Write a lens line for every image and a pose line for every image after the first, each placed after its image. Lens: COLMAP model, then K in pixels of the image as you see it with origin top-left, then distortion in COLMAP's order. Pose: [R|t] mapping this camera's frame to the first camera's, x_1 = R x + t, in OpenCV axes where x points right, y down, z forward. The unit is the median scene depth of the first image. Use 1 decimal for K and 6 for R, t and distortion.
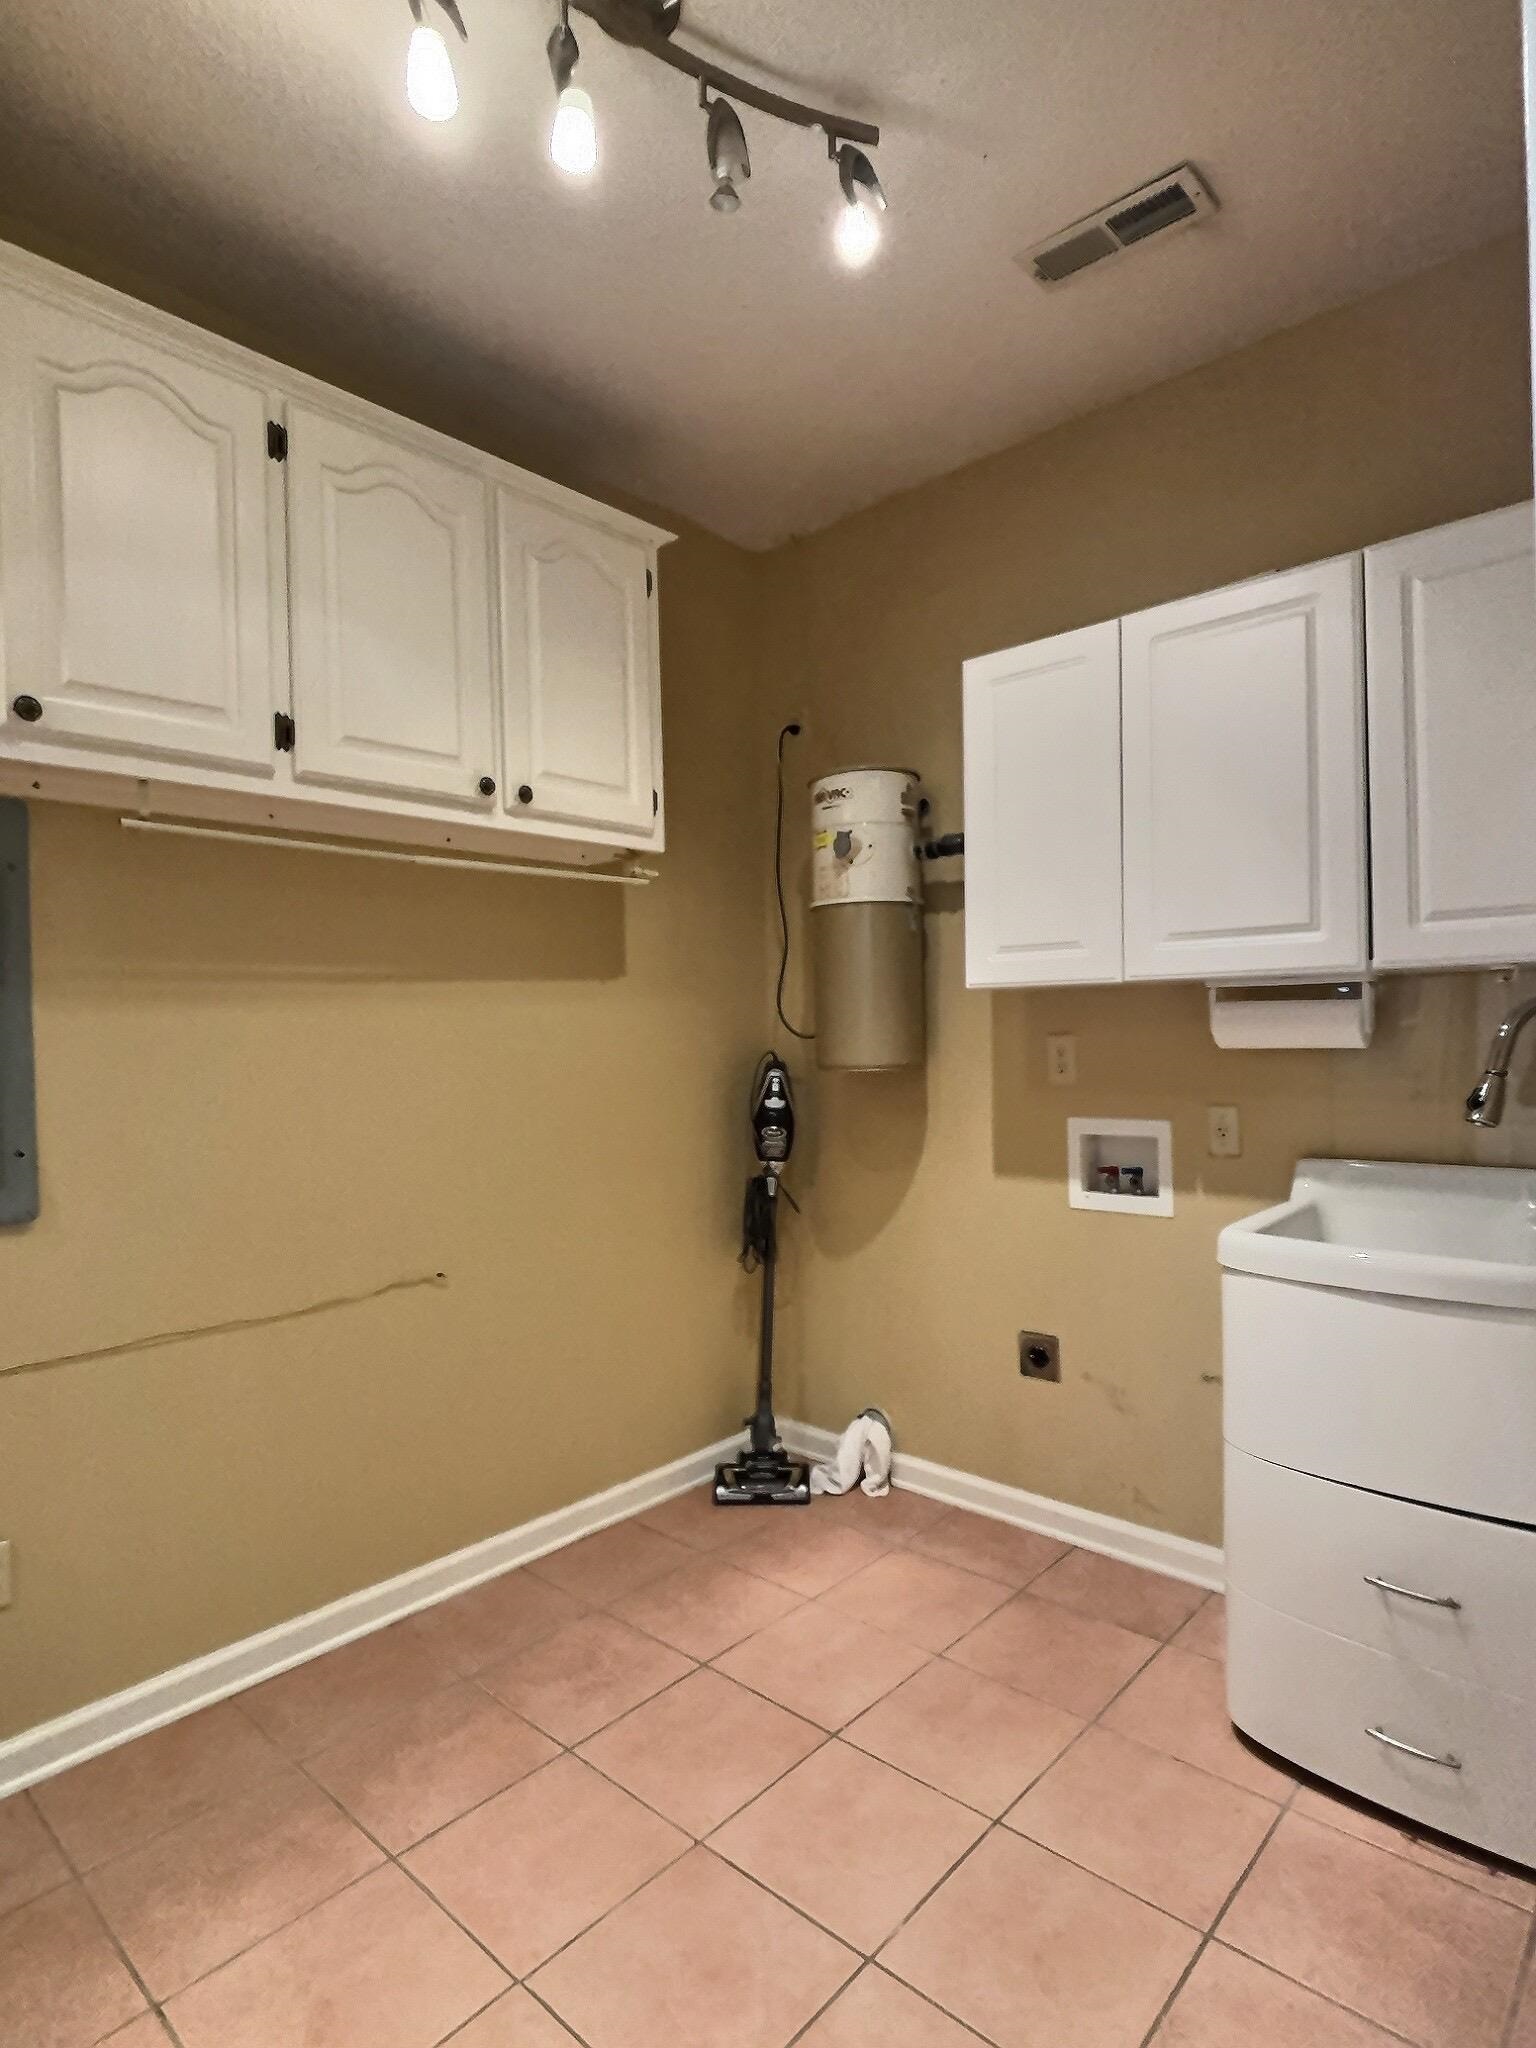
lens RADIAL K [[1095.0, 0, 763.6], [0, 1095.0, 1034.4], [0, 0, 1]] dist [0.009326, -0.003773]
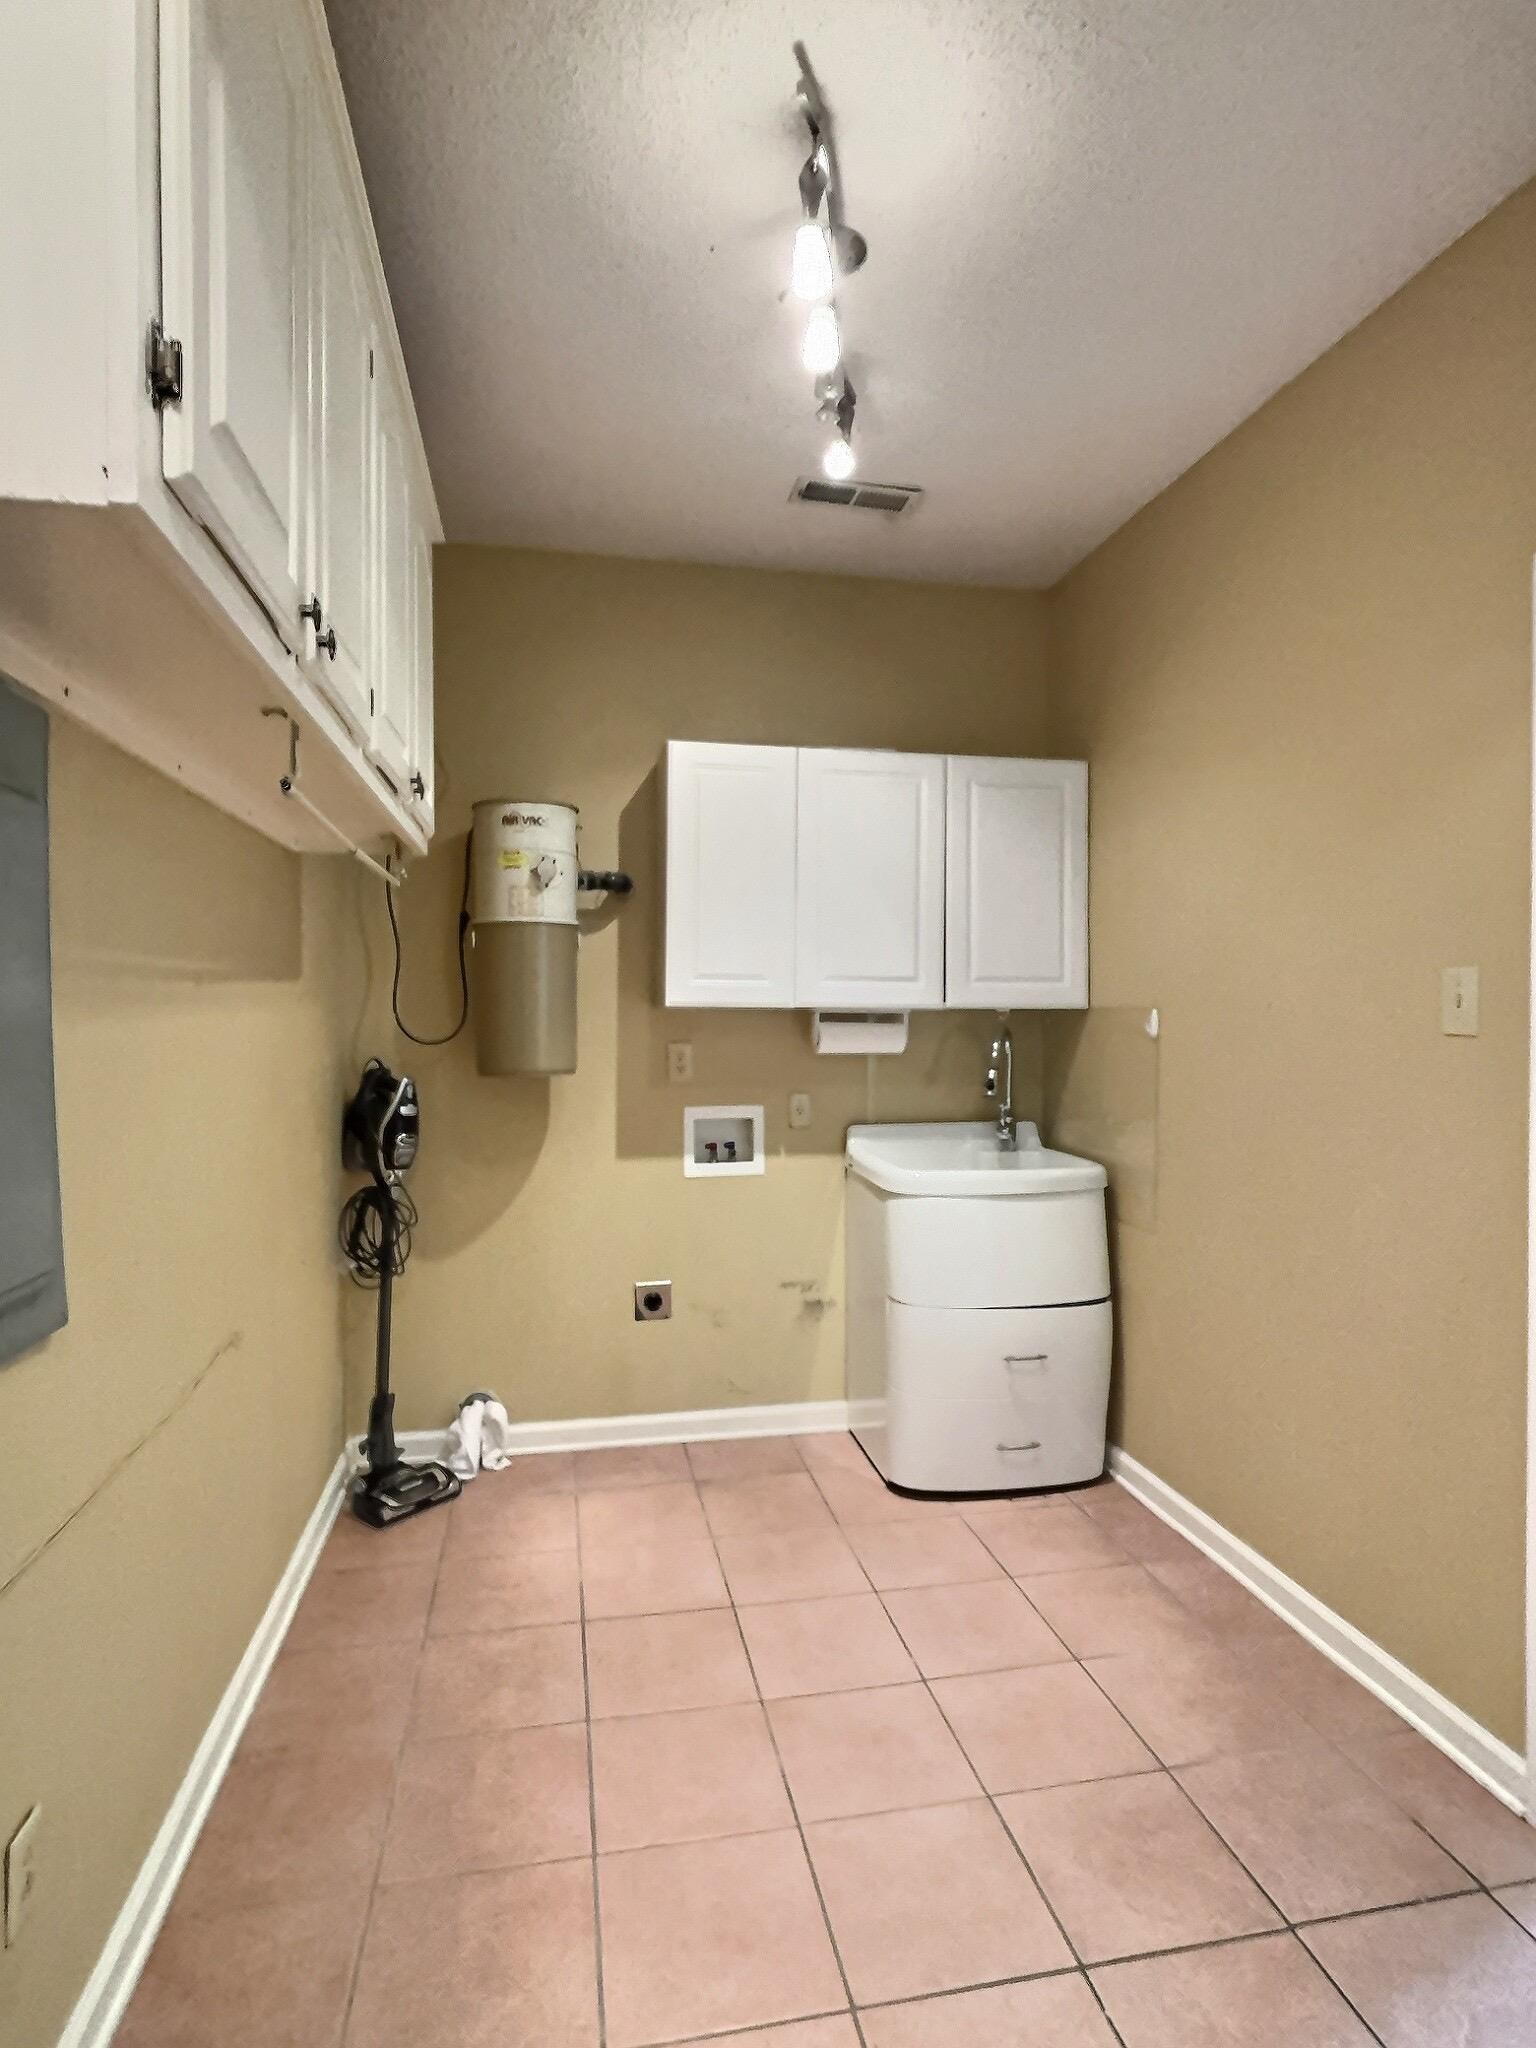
lens RADIAL K [[1095.0, 0, 765.9], [0, 1095.0, 1016.2], [0, 0, 1]] dist [0.009326, -0.003773]
pose [[0.592352, 0.016731, 0.805505, -0.717261], [-0.013761, 0.999849, -0.010648, -0.018048], [-0.805562, -0.004777, 0.592493, 0.176358]]
